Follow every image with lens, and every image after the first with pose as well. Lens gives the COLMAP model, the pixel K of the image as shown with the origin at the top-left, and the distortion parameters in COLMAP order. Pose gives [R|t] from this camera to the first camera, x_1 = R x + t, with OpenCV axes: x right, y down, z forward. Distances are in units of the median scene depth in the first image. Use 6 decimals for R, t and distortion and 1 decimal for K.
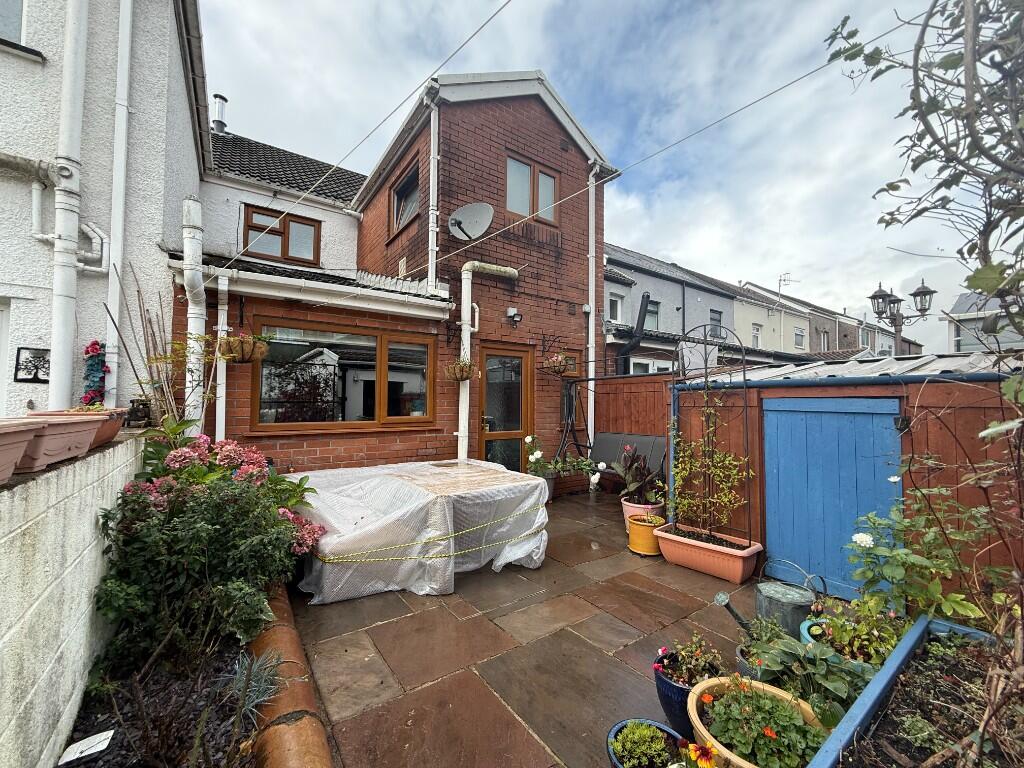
lens RADIAL K [[409.1, 0, 506.7], [0, 409.1, 384.8], [0, 0, 1]] dist [0.000831, 0.000230]
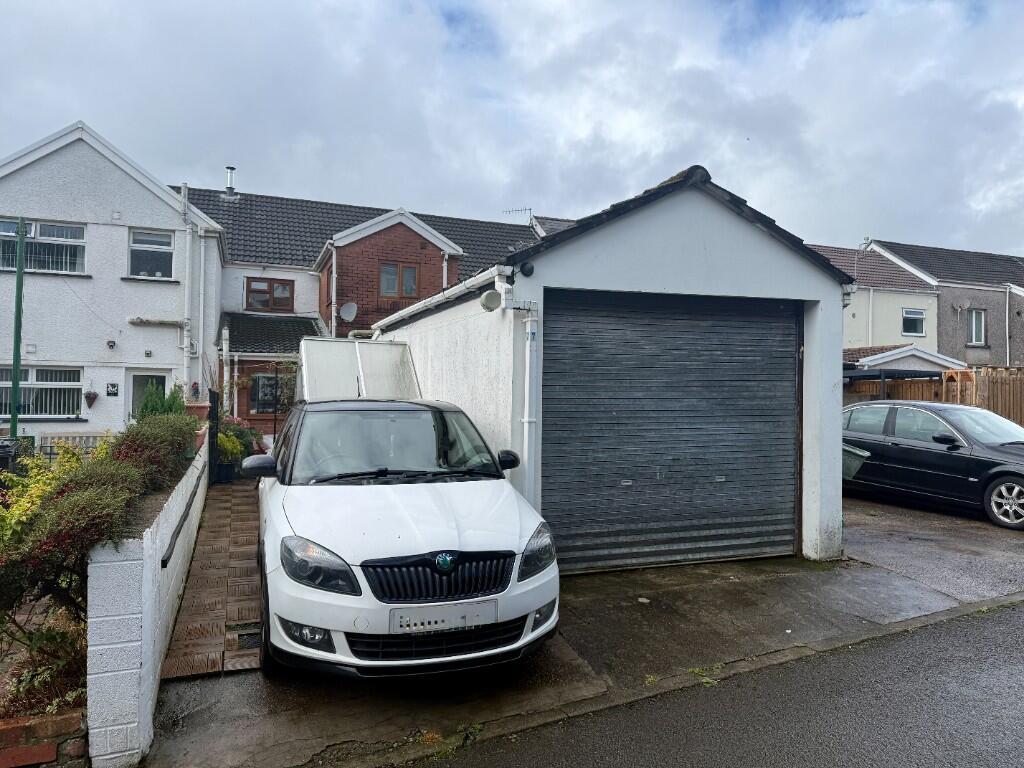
lens RADIAL K [[721.0, 0, 515.4], [0, 721.0, 383.6], [0, 0, 1]] dist [0.007482, -0.016991]
pose [[0.973373, -0.001399, -0.229222, 1.977053], [0.003965, 0.999935, 0.010736, -0.126324], [0.229192, -0.011359, 0.973315, -2.897463]]
